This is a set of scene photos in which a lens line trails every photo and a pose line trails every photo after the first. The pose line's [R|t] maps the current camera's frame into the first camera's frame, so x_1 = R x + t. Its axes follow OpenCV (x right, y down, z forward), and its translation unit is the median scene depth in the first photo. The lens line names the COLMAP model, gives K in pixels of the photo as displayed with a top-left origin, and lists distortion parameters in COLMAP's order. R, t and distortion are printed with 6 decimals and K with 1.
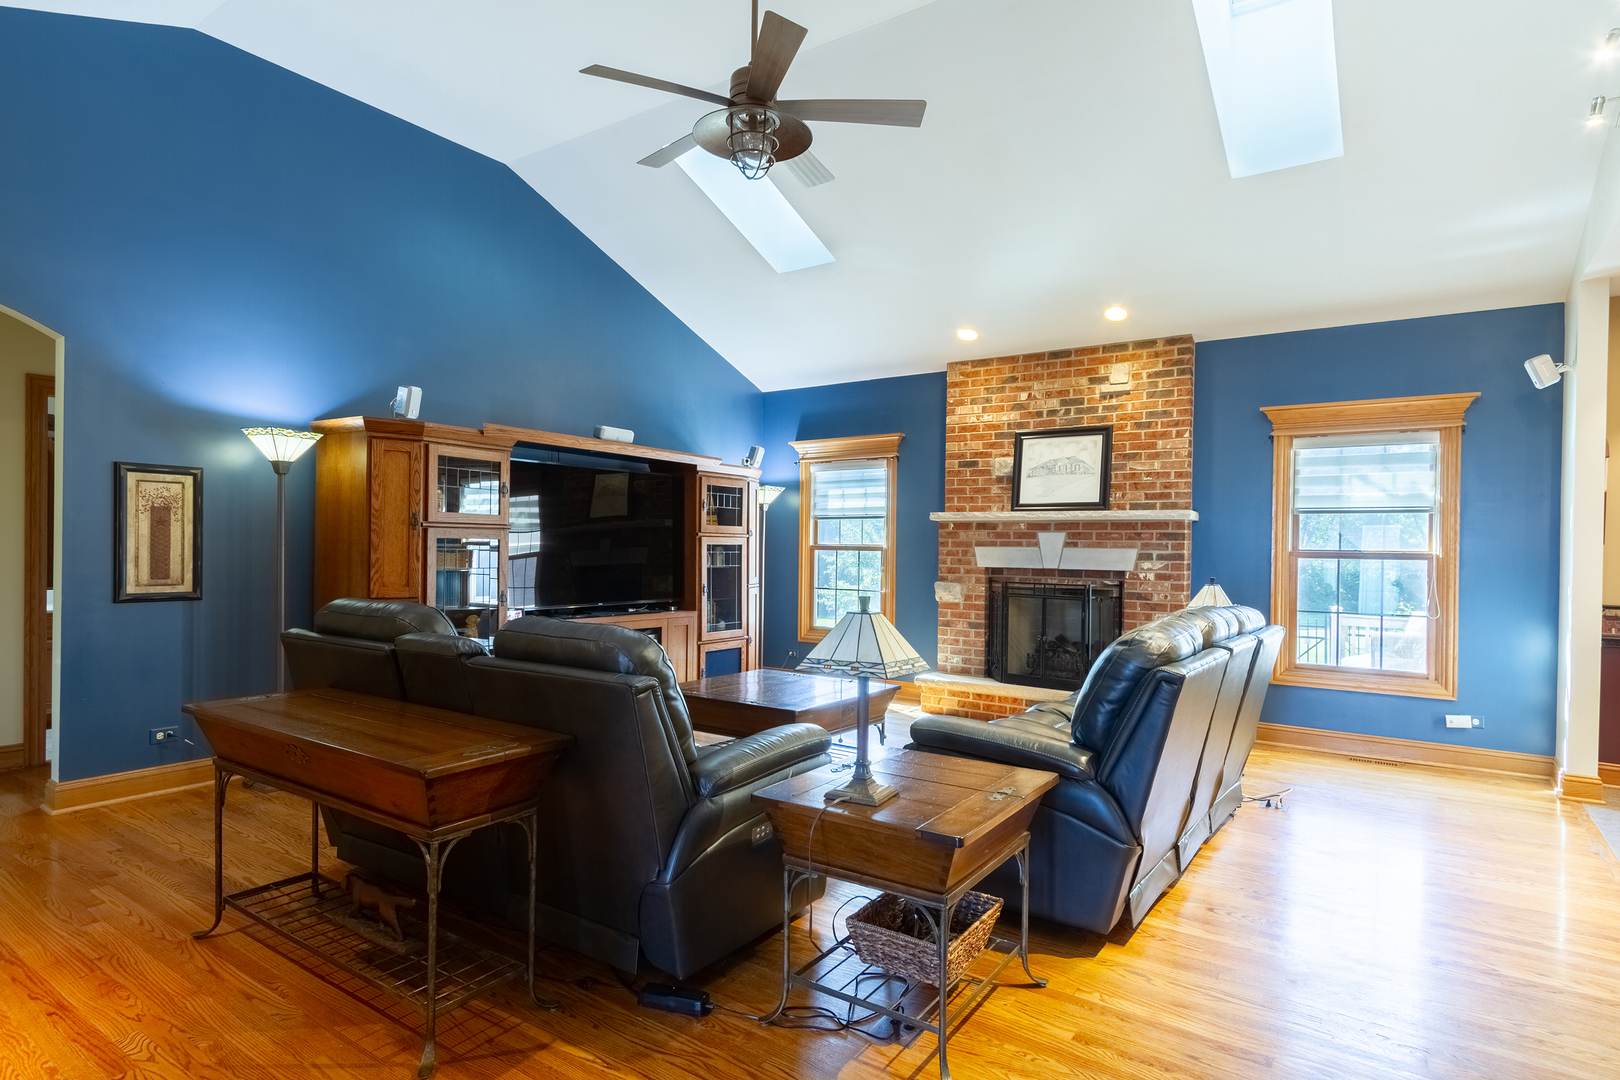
lens RADIAL K [[857.4, 0, 813.3], [0, 857.4, 552.3], [0, 0, 1]] dist [-0.000614, -0.000479]
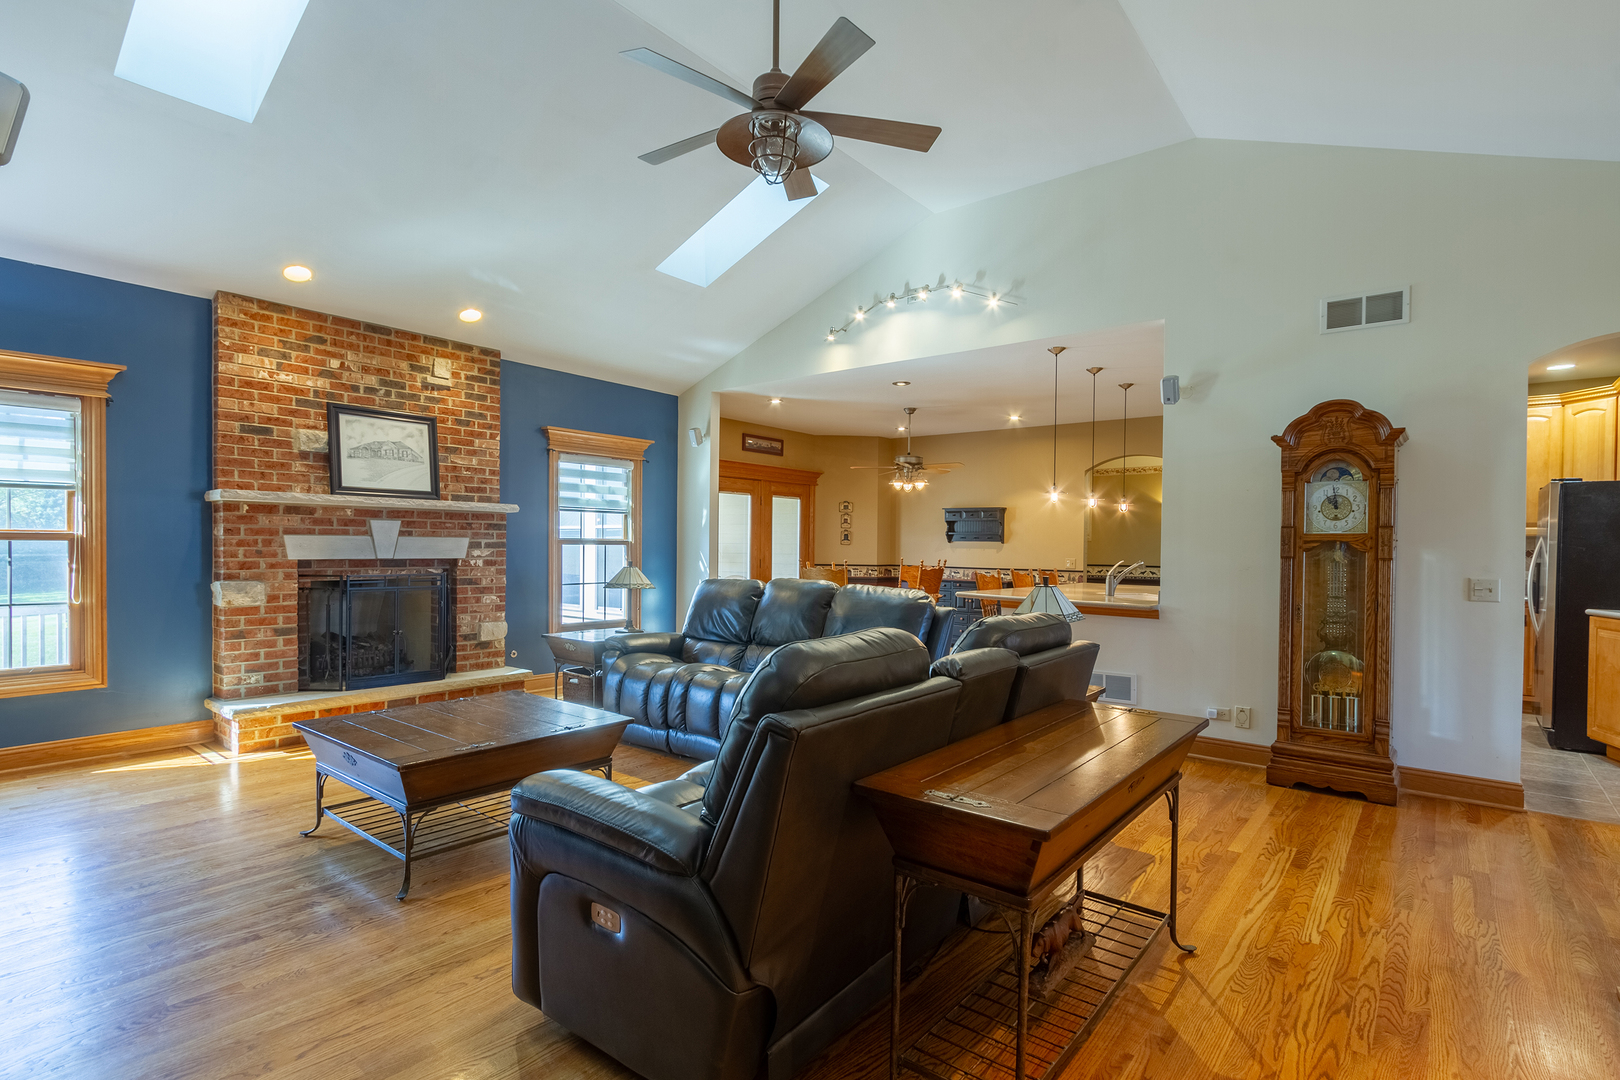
lens RADIAL K [[785.5, 0, 802.7], [0, 785.5, 557.9], [0, 0, 1]] dist [0.000007, -0.000274]
pose [[0.077809, -0.031481, 0.996471, -0.558156], [-0.005267, 0.999474, 0.031987, -0.012232], [-0.996954, -0.007737, 0.077603, 0.487572]]
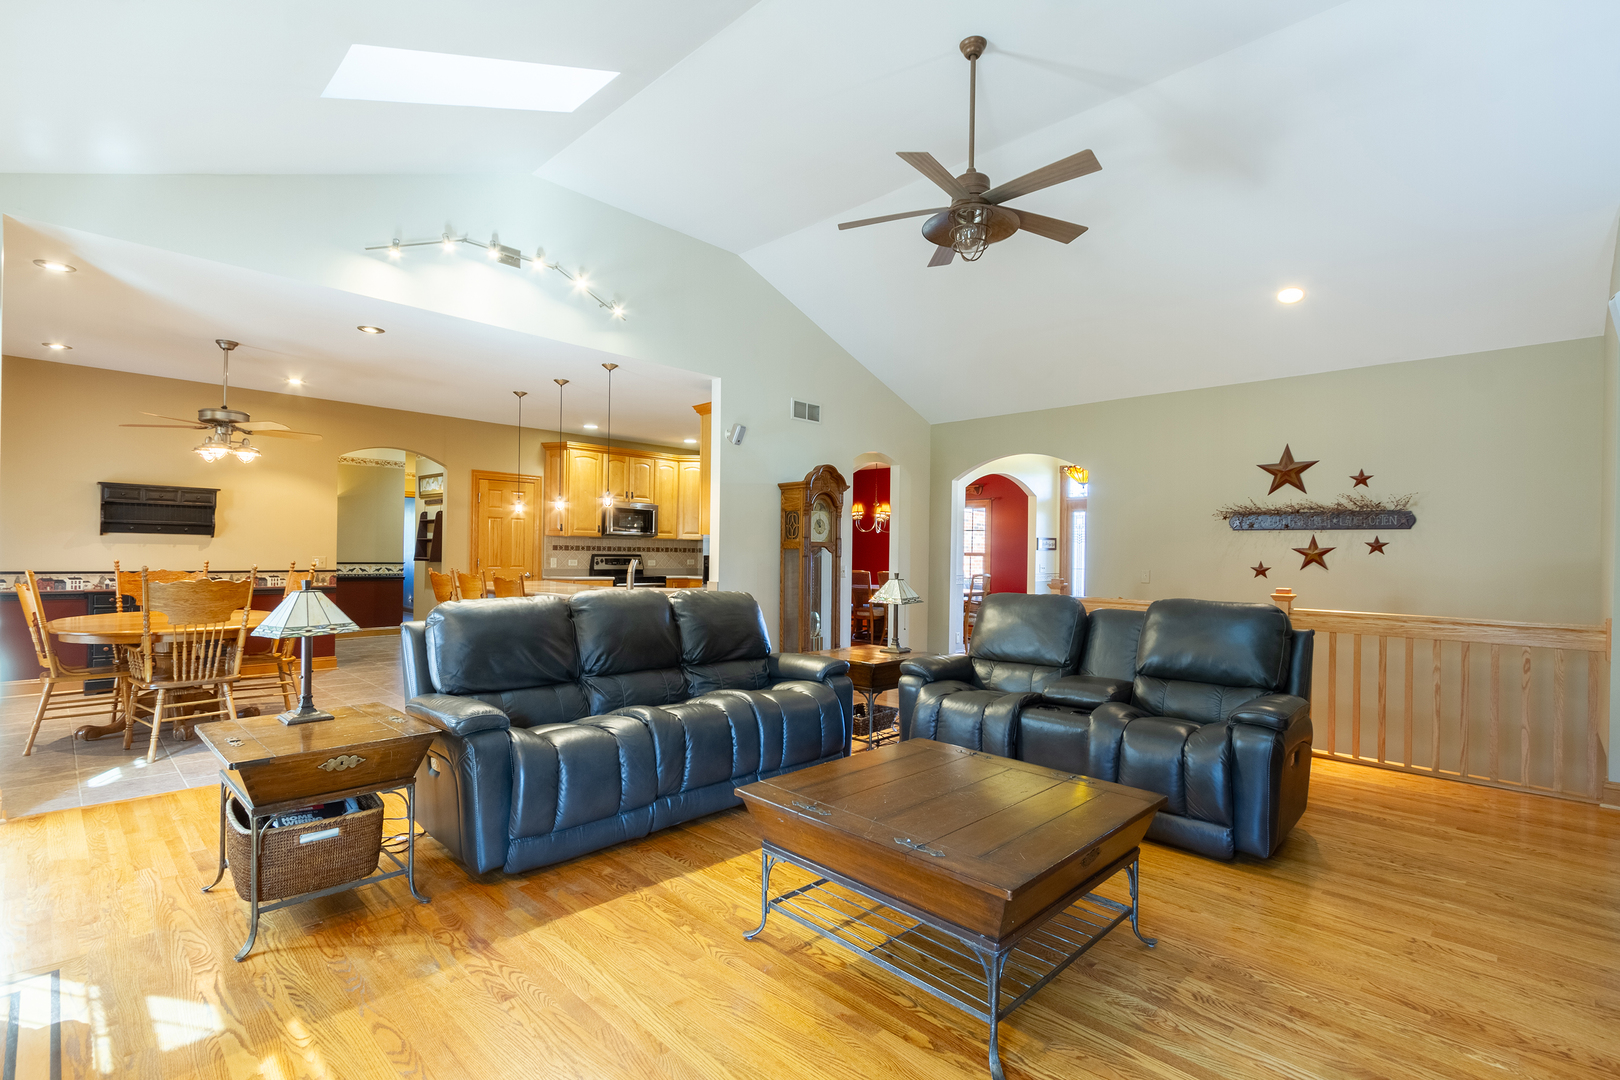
lens RADIAL K [[744.8, 0, 808.8], [0, 744.8, 552.1], [0, 0, 1]] dist [0.001236, -0.000706]
pose [[-0.985091, -0.031315, 0.169157, -0.025556], [-0.030435, 0.999506, 0.007792, -0.006638], [-0.169318, 0.002527, -0.985558, 1.158348]]
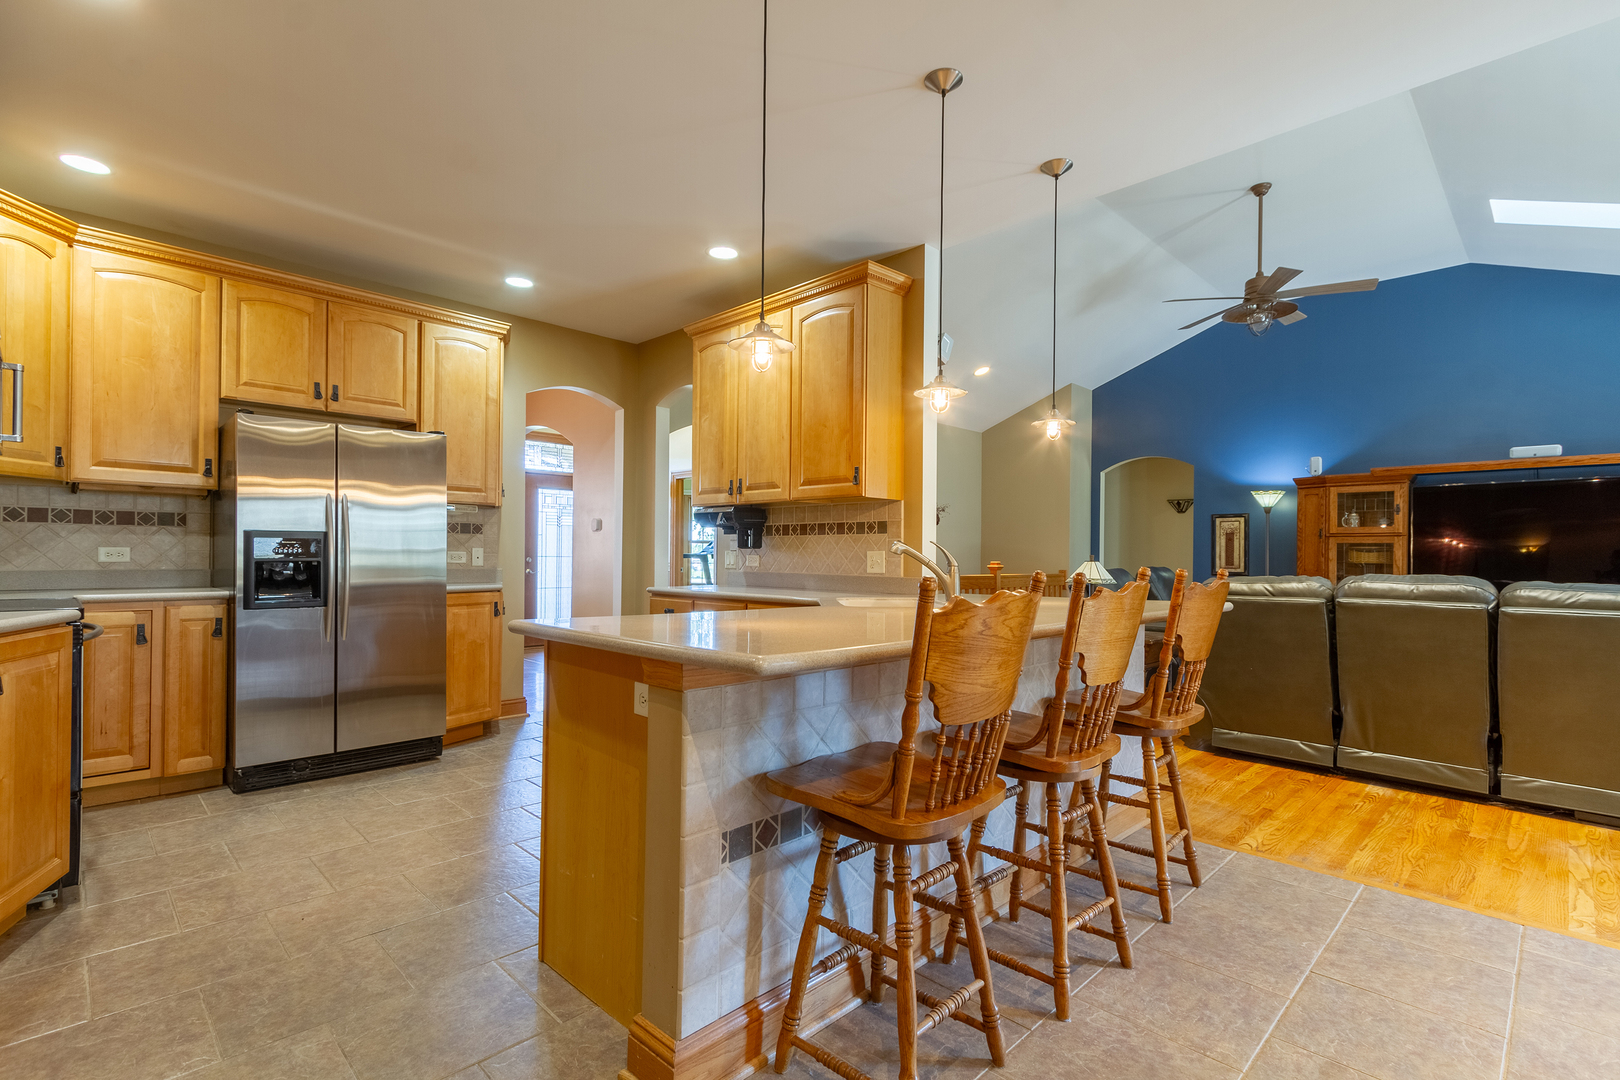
lens RADIAL K [[762.5, 0, 803.0], [0, 762.5, 552.5], [0, 0, 1]] dist [0.006261, 0.000397]
pose [[-0.184470, -0.023116, -0.982566, 0.924355], [-0.018916, 0.999622, -0.019966, 0.038926], [0.982656, 0.014903, -0.184838, 0.193574]]
